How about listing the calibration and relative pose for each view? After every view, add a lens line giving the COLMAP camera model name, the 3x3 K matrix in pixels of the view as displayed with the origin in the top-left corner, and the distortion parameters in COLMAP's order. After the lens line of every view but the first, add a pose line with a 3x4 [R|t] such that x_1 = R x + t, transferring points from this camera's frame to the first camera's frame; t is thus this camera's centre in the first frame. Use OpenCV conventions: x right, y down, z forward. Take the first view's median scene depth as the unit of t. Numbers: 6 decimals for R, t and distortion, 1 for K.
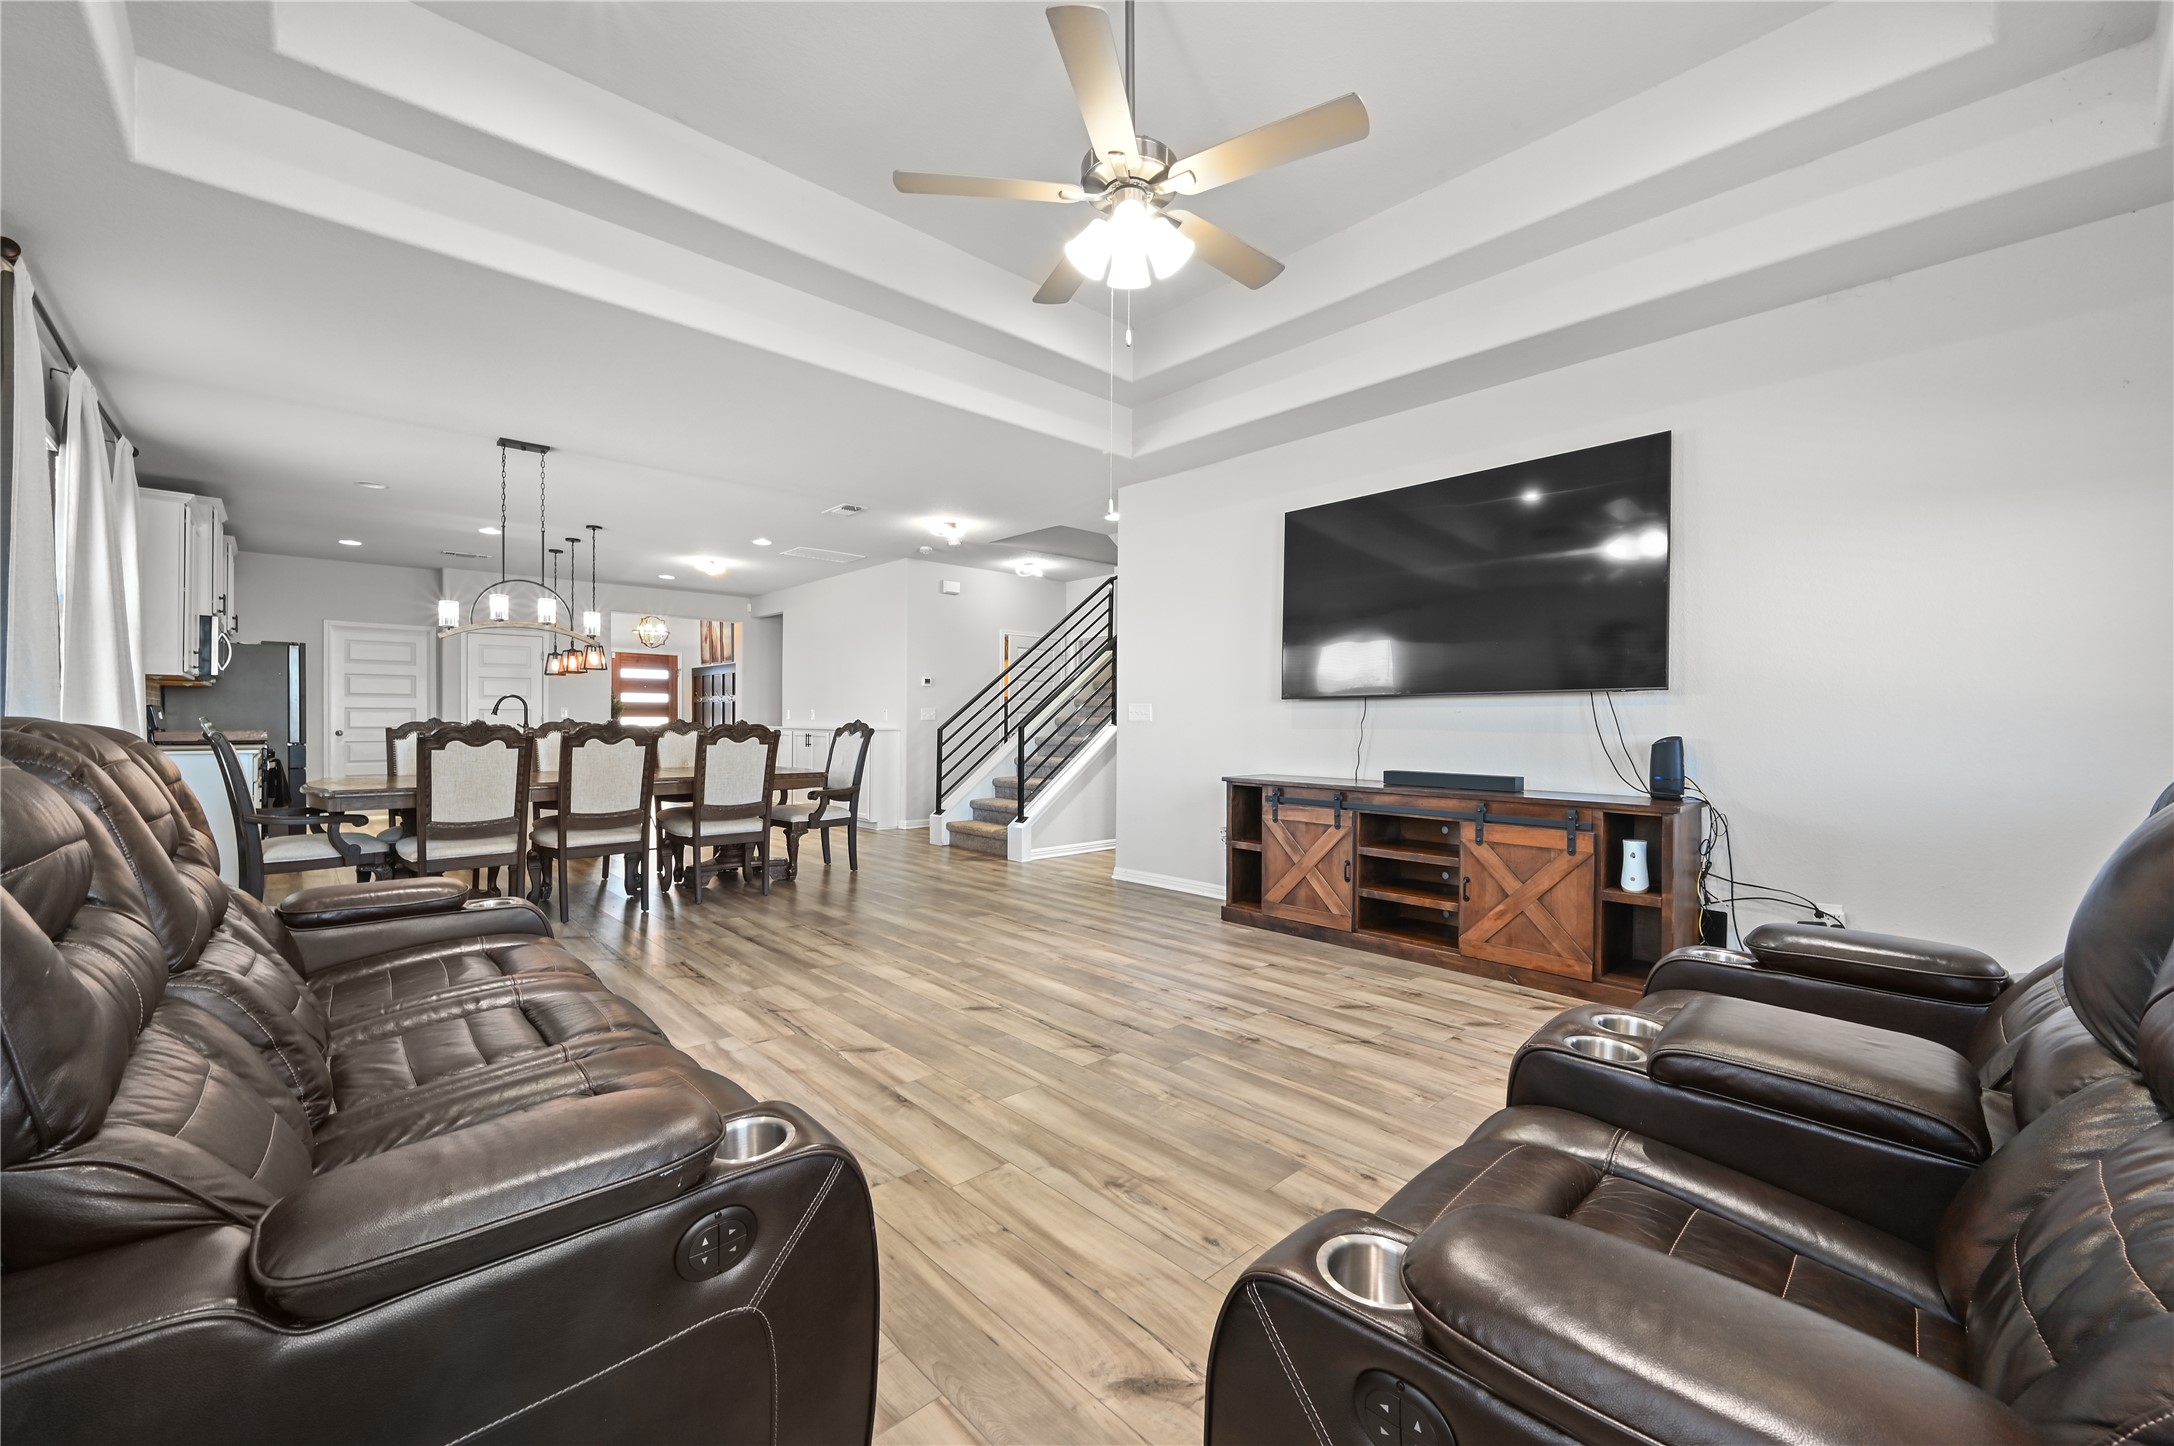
lens RADIAL K [[864.3, 0, 1095.2], [0, 864.3, 719.9], [0, 0, 1]] dist [0.001224, 0.000075]
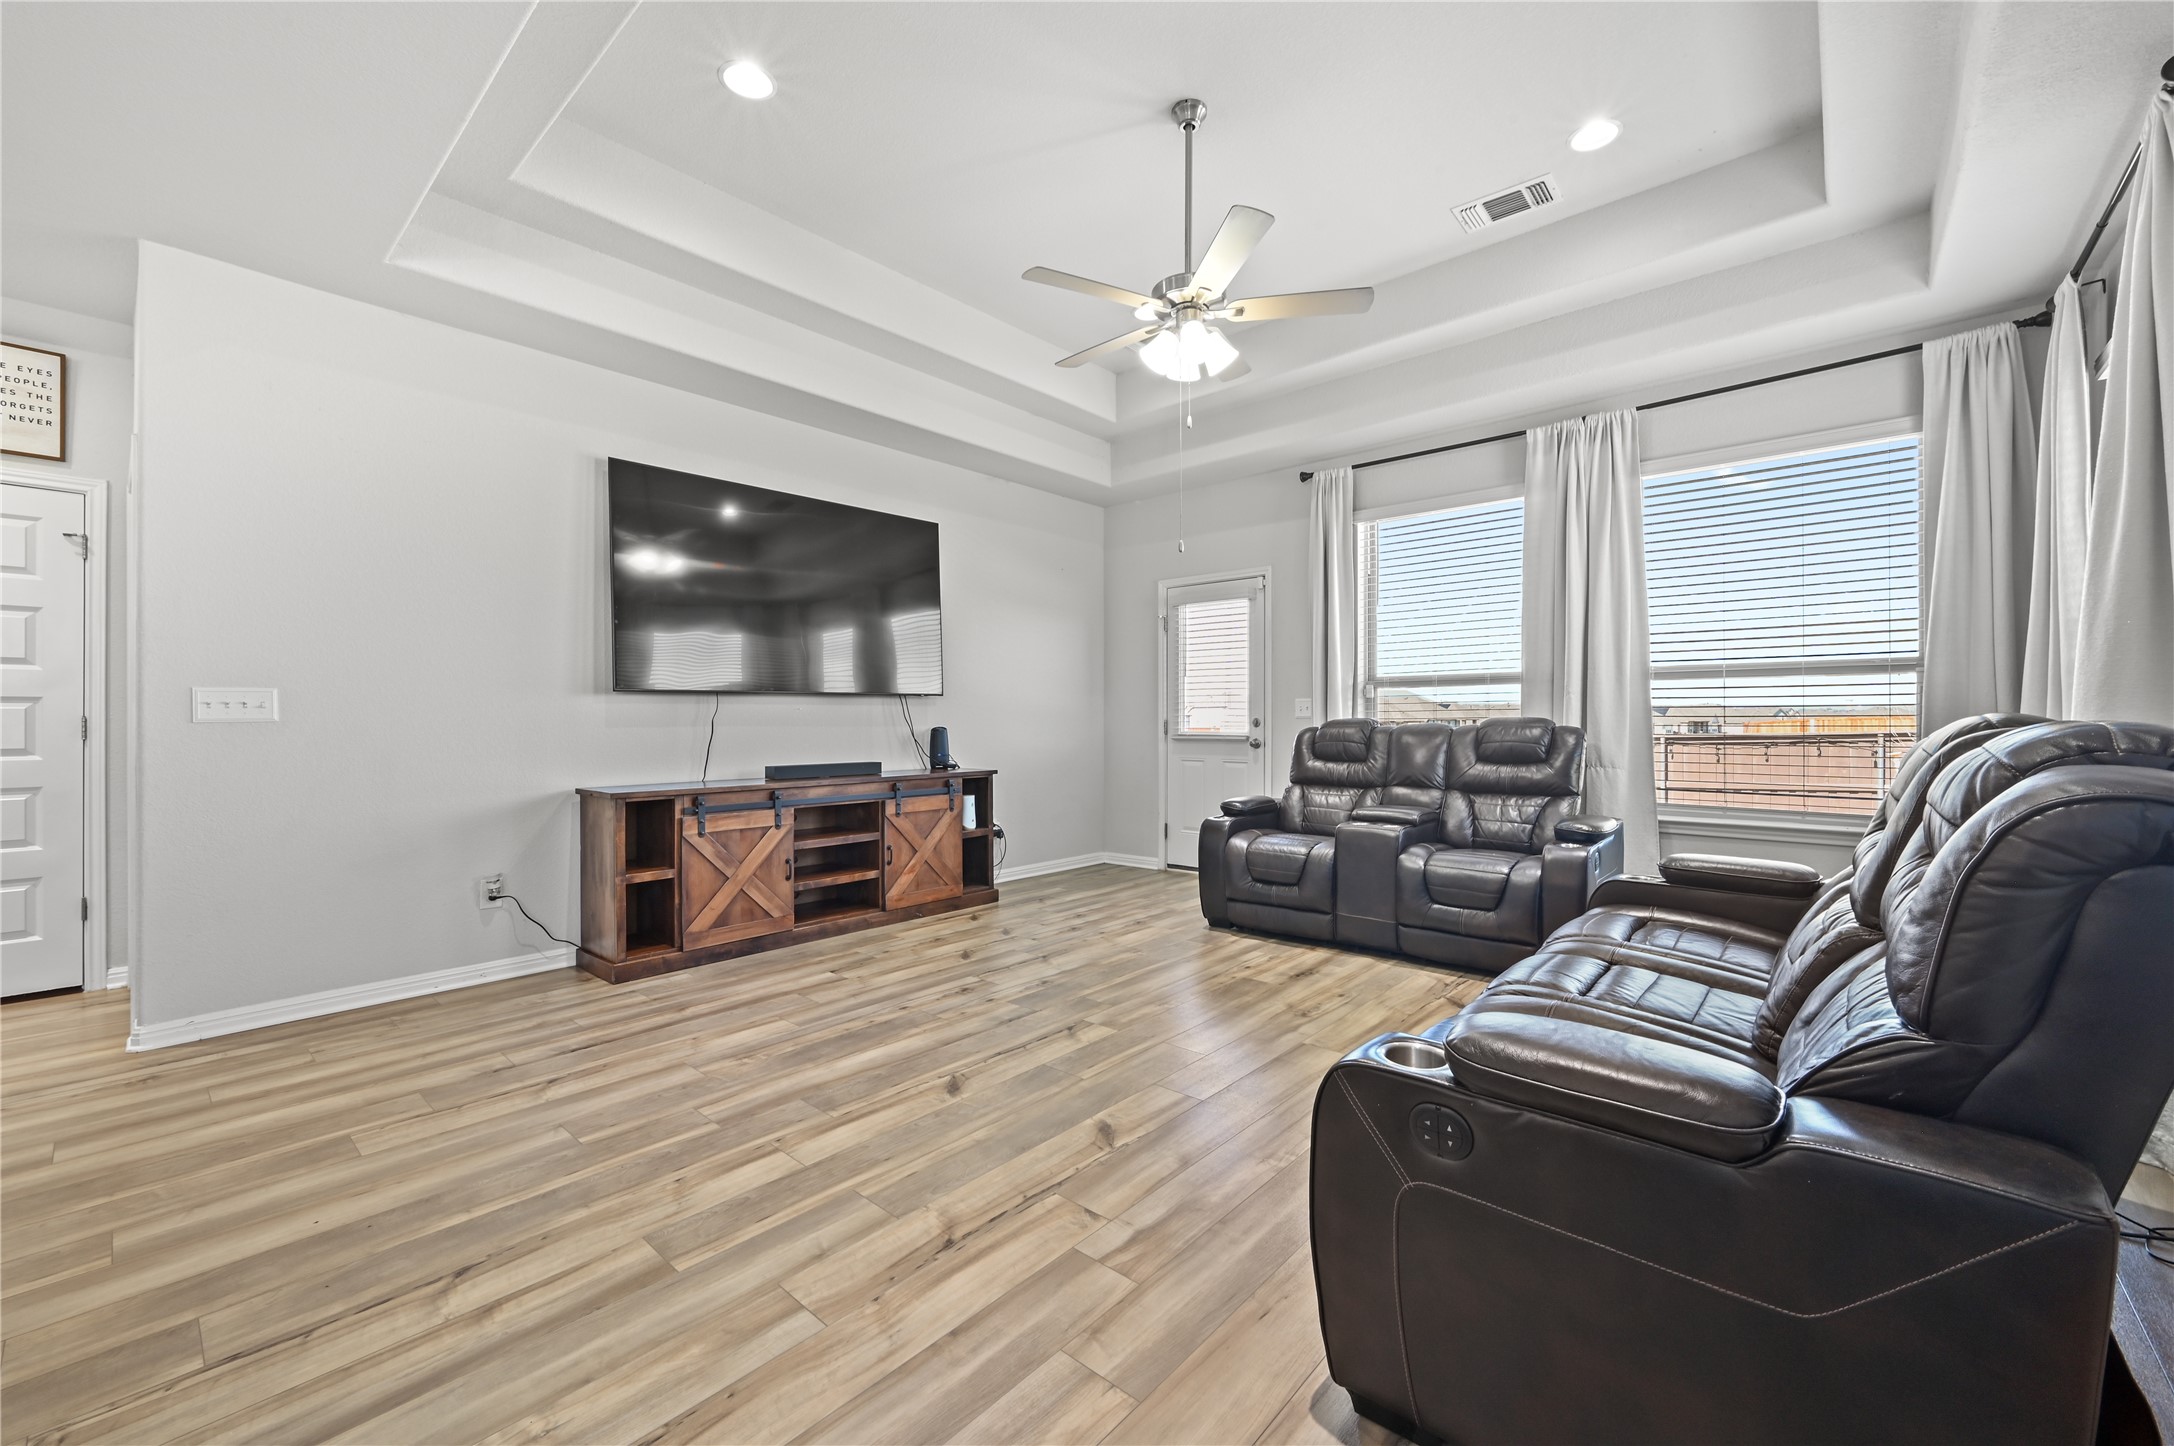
lens RADIAL K [[864.3, 0, 1095.2], [0, 864.3, 719.9], [0, 0, 1]] dist [0.001224, 0.000075]
pose [[-0.101982, -0.006098, 0.994768, -0.793261], [0.002673, 0.999976, 0.006404, -0.001723], [-0.994783, 0.003312, -0.101963, 0.819591]]
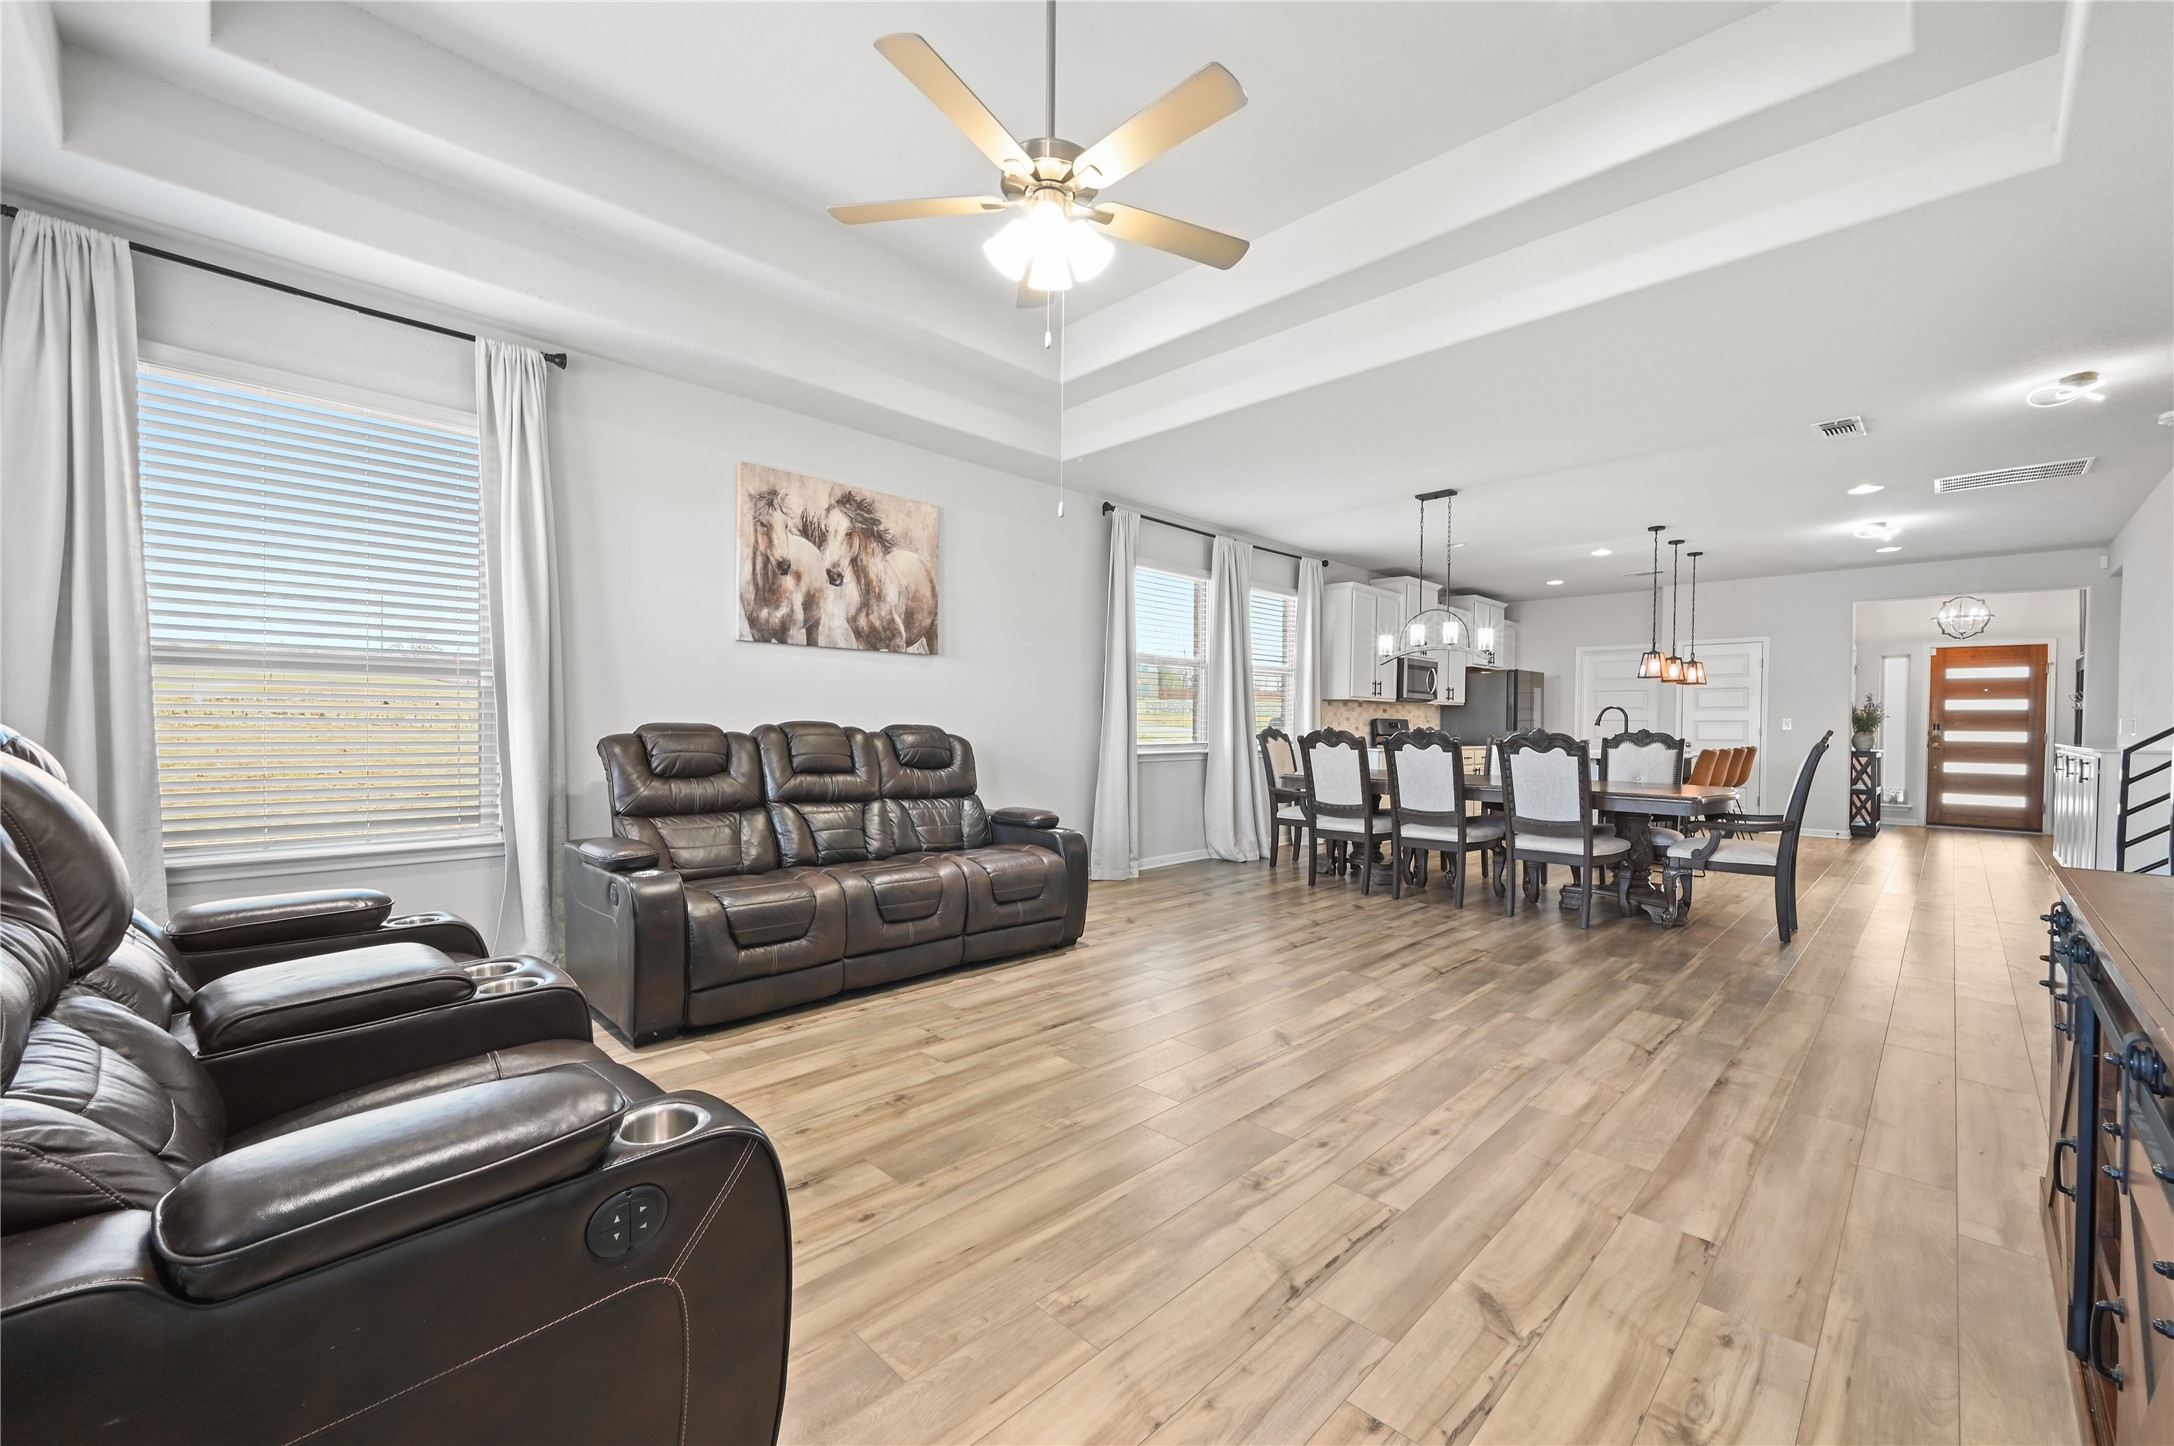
lens RADIAL K [[870.8, 0, 1091.8], [0, 870.8, 748.1], [0, 0, 1]] dist [-0.000580, -0.000016]
pose [[0.038626, 0.023181, -0.998985, 0.671698], [-0.009111, 0.999697, 0.022845, 0.005578], [0.999212, 0.008219, 0.038826, 0.653854]]
